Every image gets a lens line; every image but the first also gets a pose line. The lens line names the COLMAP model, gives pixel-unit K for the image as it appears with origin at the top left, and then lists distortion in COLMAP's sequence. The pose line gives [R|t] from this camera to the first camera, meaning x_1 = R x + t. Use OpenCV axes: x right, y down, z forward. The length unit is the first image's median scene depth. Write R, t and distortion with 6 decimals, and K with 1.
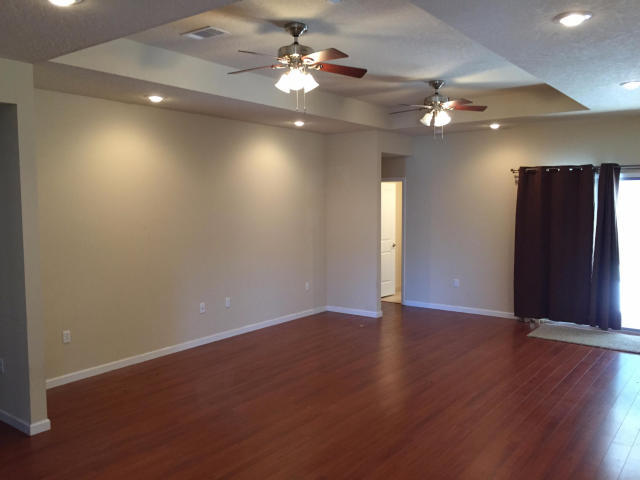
lens RADIAL K [[546.5, 0, 318.5], [0, 546.5, 237.0], [0, 0, 1]] dist [0.034966, -0.017043]
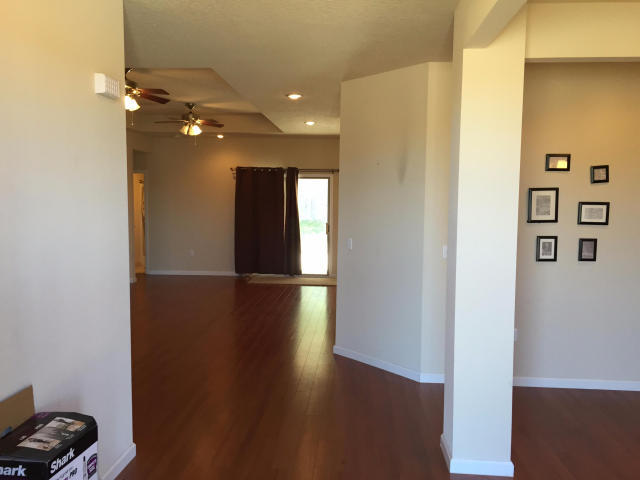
lens RADIAL K [[546.5, 0, 319.3], [0, 546.5, 239.2], [0, 0, 1]] dist [0.034966, -0.017043]
pose [[0.839430, -0.027885, 0.542752, -0.237873], [0.022217, 0.999609, 0.016995, 0.041673], [-0.543013, -0.002207, 0.839721, -0.311568]]
